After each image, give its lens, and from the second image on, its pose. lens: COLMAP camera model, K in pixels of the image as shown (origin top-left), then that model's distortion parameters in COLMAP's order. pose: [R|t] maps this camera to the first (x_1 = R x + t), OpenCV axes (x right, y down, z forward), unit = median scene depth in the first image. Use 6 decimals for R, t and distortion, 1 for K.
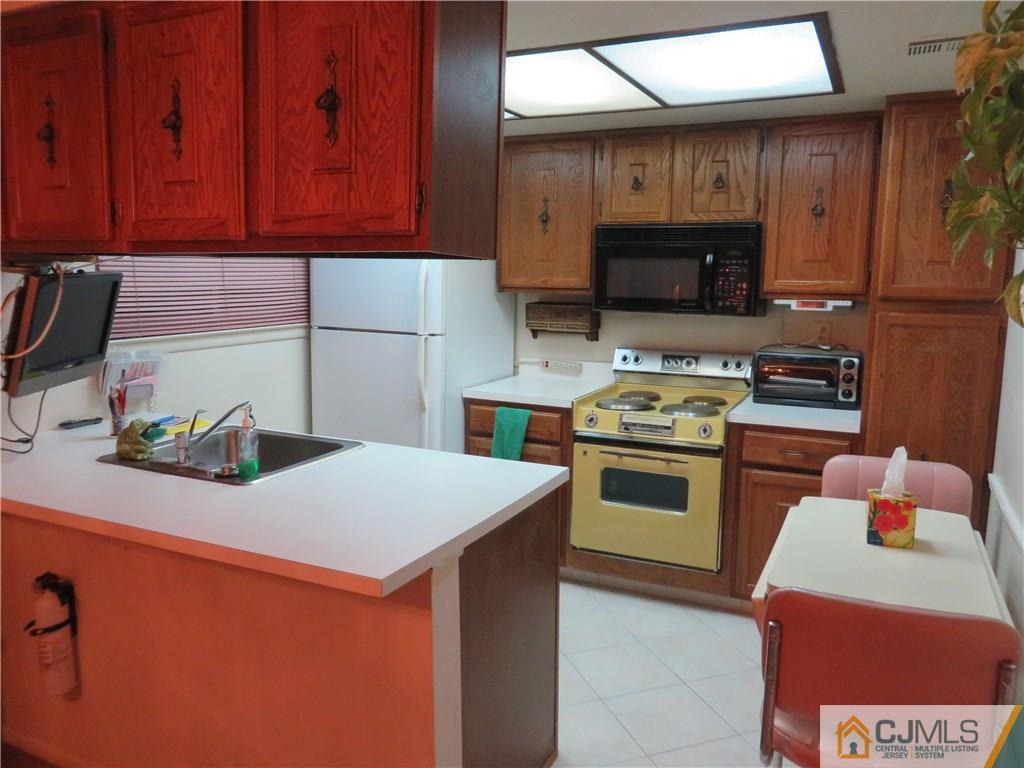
lens RADIAL K [[777.7, 0, 512.0], [0, 777.7, 384.0], [0, 0, 1]] dist [-0.004827, -0.005909]
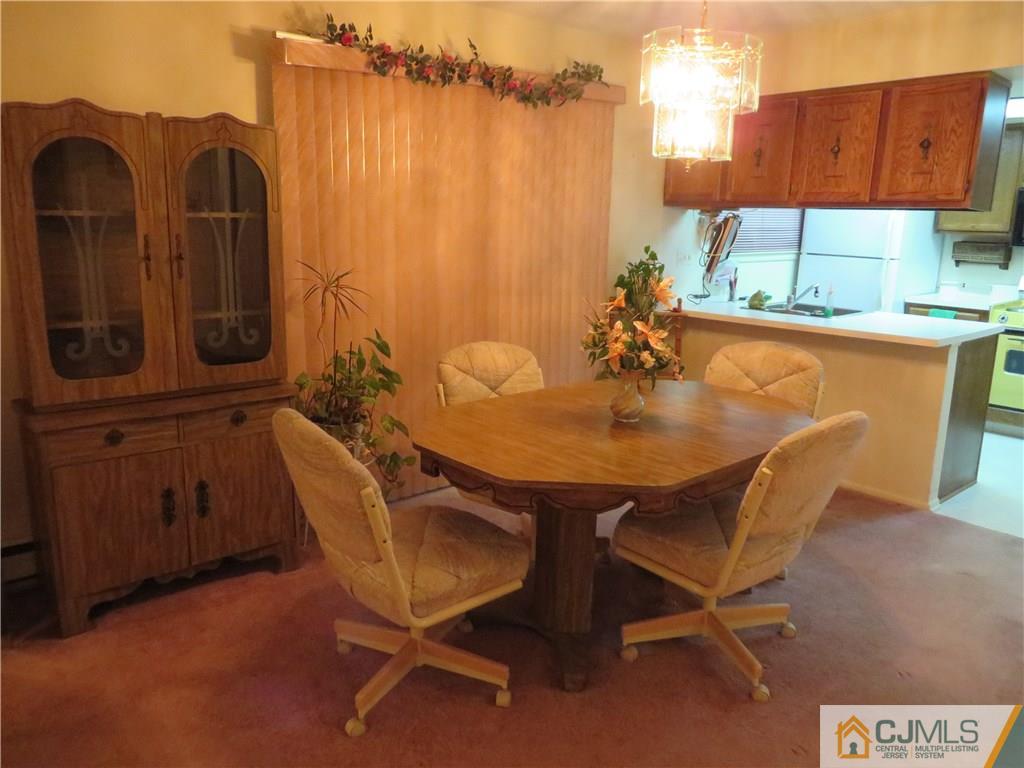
lens RADIAL K [[777.7, 0, 512.0], [0, 777.7, 384.0], [0, 0, 1]] dist [-0.004827, -0.005909]
pose [[0.921045, 0.090250, -0.378856, -0.375813], [-0.066436, 0.994930, 0.075497, 0.235829], [0.383749, -0.044366, 0.922371, -1.478311]]
